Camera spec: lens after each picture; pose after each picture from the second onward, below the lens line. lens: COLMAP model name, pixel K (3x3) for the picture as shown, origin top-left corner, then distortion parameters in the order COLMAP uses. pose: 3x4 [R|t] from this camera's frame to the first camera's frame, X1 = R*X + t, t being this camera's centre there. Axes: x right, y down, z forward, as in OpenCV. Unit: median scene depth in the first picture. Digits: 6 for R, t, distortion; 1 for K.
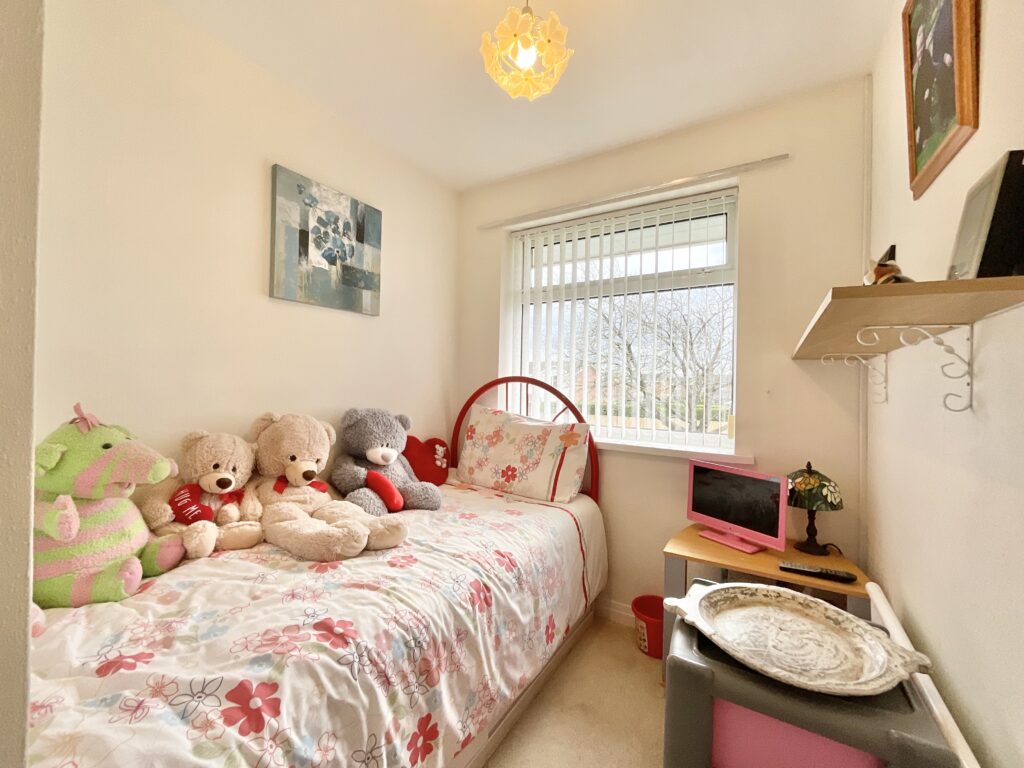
lens RADIAL K [[416.9, 0, 512.0], [0, 416.9, 384.0], [0, 0, 1]] dist [0.001184, 0.000253]
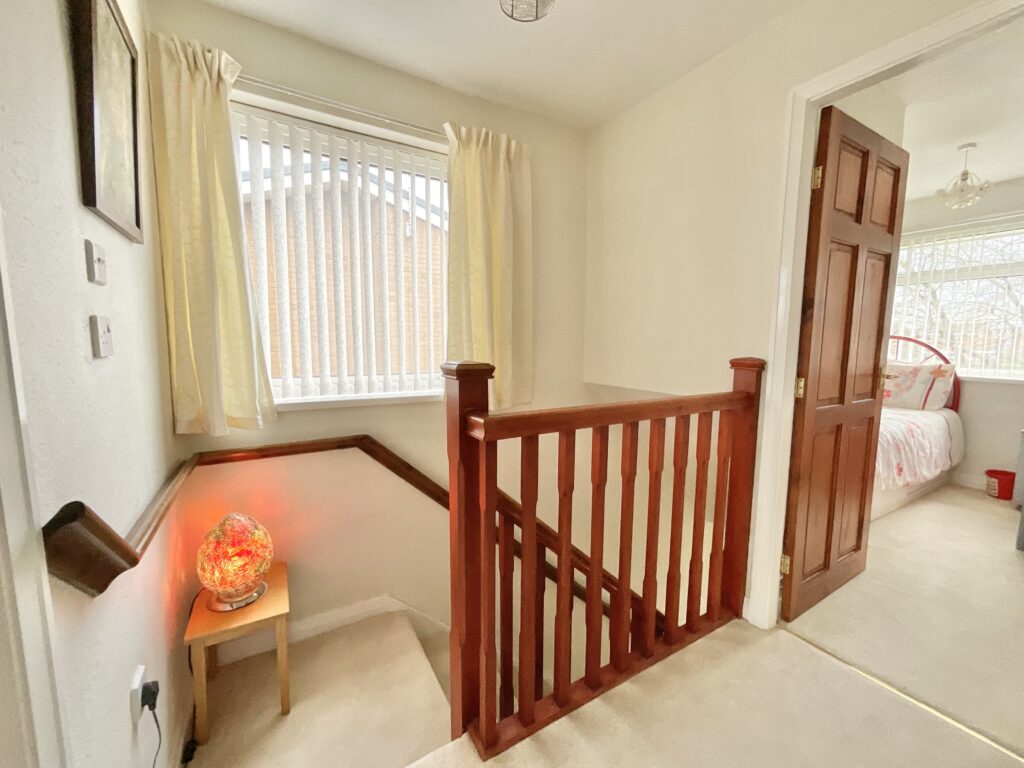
lens RADIAL K [[416.9, 0, 512.0], [0, 416.9, 384.0], [0, 0, 1]] dist [0.001184, 0.000253]
pose [[0.882800, 0.041579, -0.467905, -0.569136], [0.008835, 0.994429, 0.105036, -0.013916], [0.469666, -0.096860, 0.877515, -1.220825]]
